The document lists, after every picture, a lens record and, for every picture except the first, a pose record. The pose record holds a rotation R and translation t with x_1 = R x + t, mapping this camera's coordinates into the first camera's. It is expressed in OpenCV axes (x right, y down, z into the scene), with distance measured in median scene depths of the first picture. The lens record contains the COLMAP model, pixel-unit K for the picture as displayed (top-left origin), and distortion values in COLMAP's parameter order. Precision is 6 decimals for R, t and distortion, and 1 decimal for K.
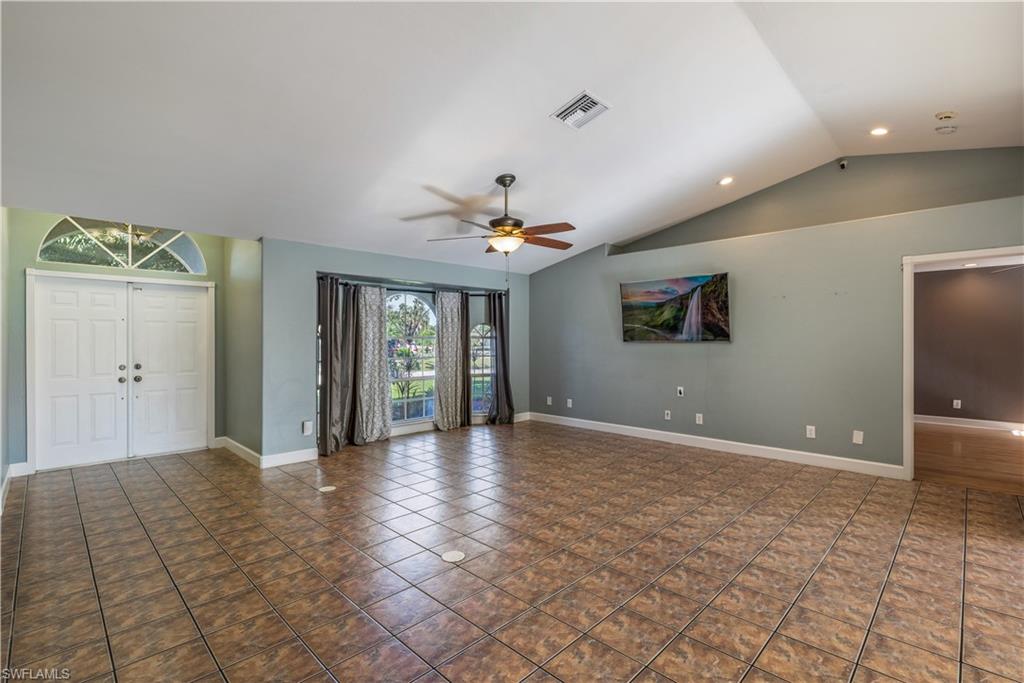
lens RADIAL K [[457.0, 0, 515.7], [0, 457.0, 343.0], [0, 0, 1]] dist [-0.015429, 0.002595]
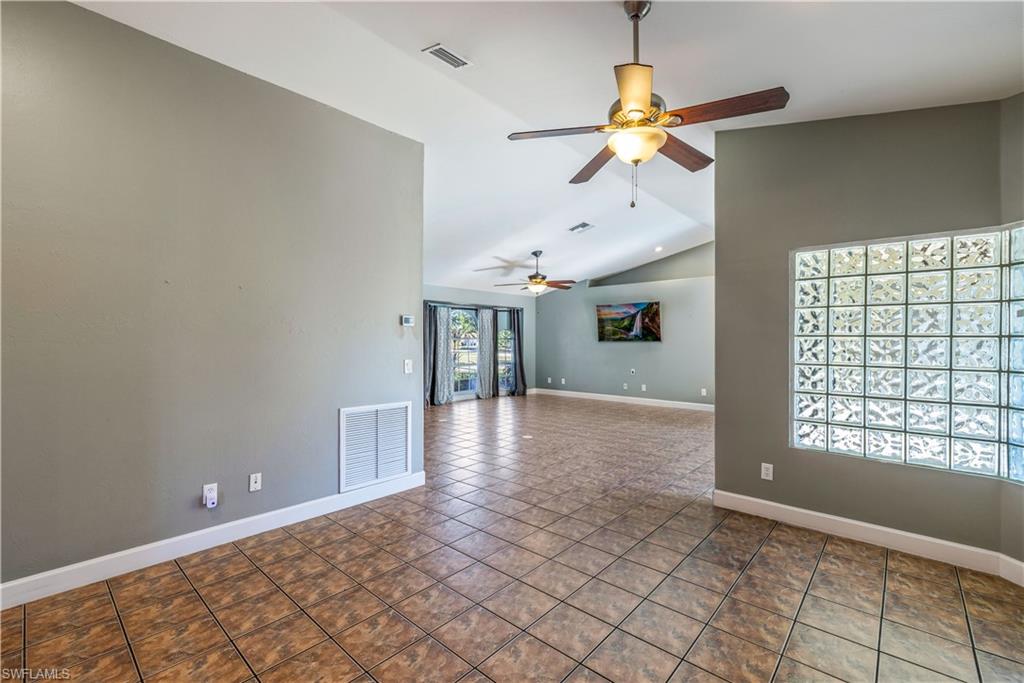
lens RADIAL K [[433.0, 0, 508.2], [0, 433.0, 342.7], [0, 0, 1]] dist [0.010506, -0.001162]
pose [[0.999204, 0.002505, 0.039808, -0.125105], [-0.002404, 0.999994, -0.002570, 0.004790], [-0.039814, 0.002472, 0.999204, -0.449785]]
